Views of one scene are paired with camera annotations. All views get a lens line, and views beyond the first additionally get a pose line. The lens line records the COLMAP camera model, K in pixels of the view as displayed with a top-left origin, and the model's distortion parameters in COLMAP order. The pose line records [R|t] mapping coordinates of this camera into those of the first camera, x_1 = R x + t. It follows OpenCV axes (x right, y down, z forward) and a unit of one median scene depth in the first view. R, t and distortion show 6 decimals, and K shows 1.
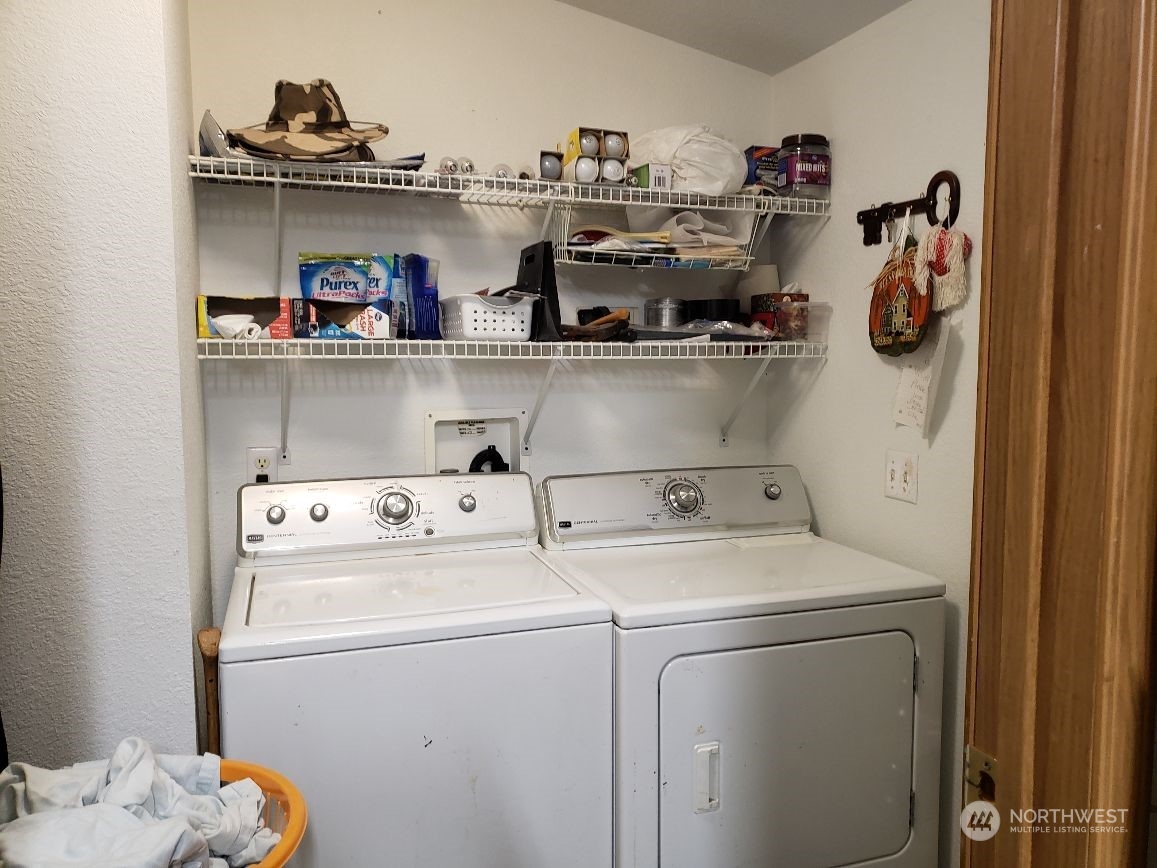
lens RADIAL K [[874.6, 0, 588.6], [0, 874.6, 423.4], [0, 0, 1]] dist [0.033219, -0.003892]
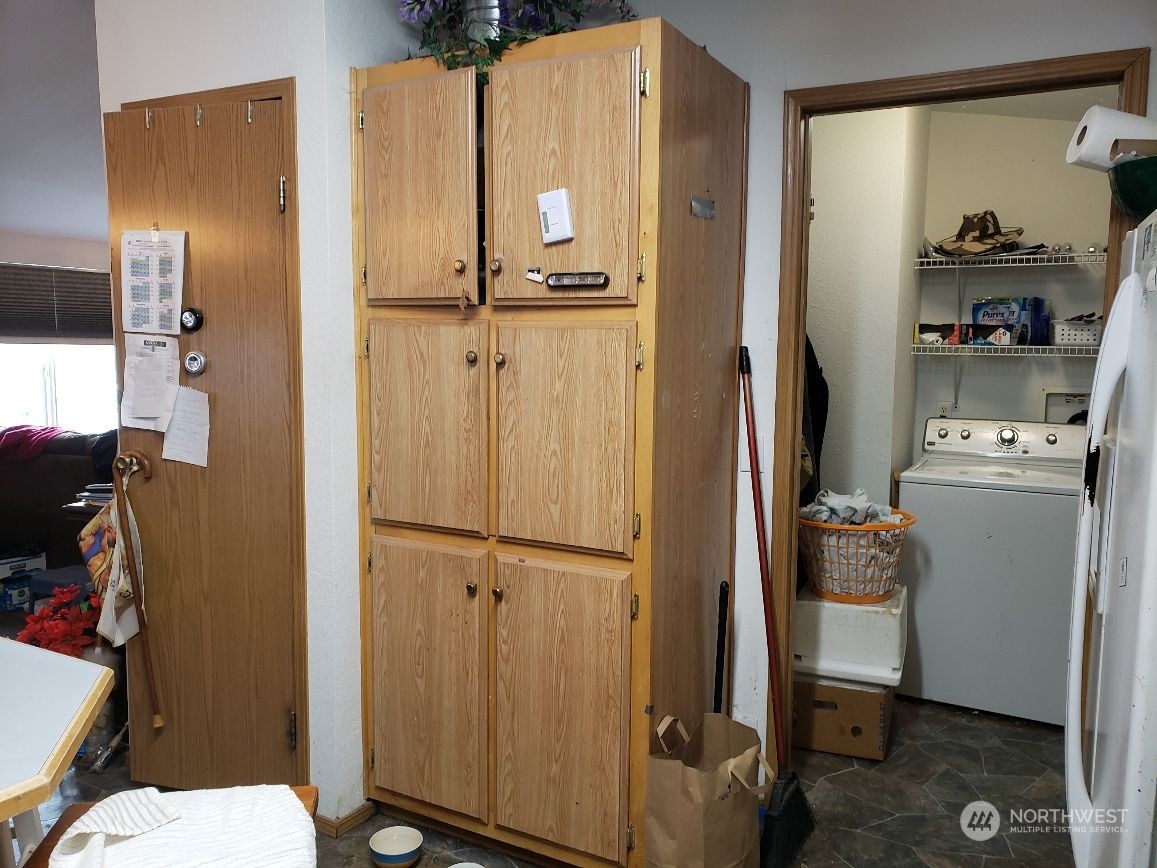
lens RADIAL K [[874.6, 0, 587.5], [0, 874.6, 432.7], [0, 0, 1]] dist [0.033219, -0.003892]
pose [[0.660609, 0.083526, -0.746069, 0.587703], [-0.071931, 0.996261, 0.047844, 0.064168], [0.747276, 0.022059, 0.664147, -0.907375]]
